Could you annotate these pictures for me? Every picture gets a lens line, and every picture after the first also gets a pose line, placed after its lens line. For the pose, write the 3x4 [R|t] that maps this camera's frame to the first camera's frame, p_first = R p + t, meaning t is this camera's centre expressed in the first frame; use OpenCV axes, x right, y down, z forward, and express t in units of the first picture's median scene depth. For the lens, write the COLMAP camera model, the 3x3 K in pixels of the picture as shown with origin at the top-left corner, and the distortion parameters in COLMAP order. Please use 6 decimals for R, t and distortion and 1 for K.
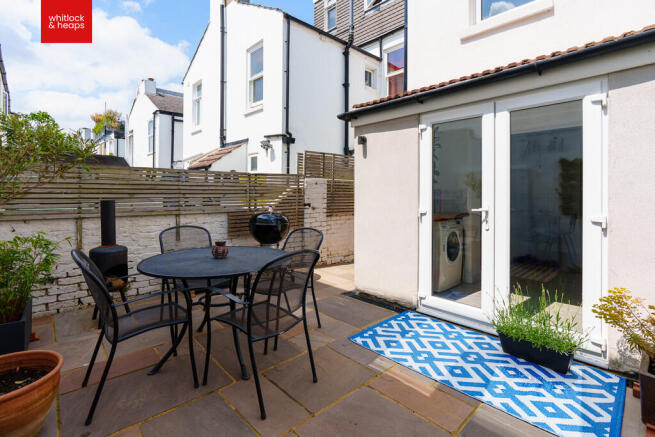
lens RADIAL K [[384.4, 0, 325.2], [0, 384.4, 201.0], [0, 0, 1]] dist [-0.004017, 0.000861]
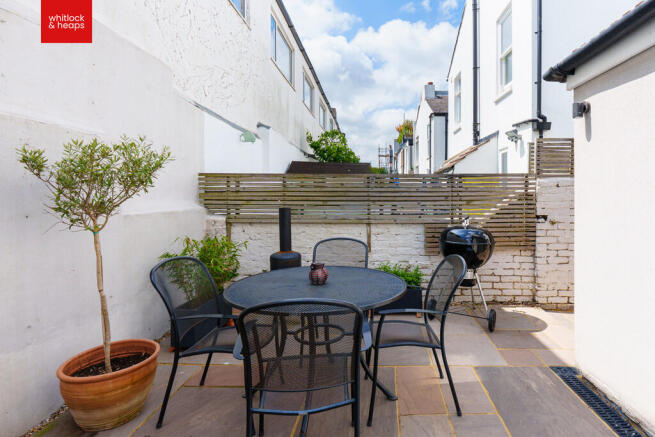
lens RADIAL K [[384.4, 0, 325.2], [0, 384.4, 201.0], [0, 0, 1]] dist [-0.004017, 0.000861]
pose [[0.690541, 0.005688, -0.723271, 0.148048], [-0.010128, 0.999947, -0.001805, -0.011138], [0.723222, 0.008572, 0.690562, 0.204475]]
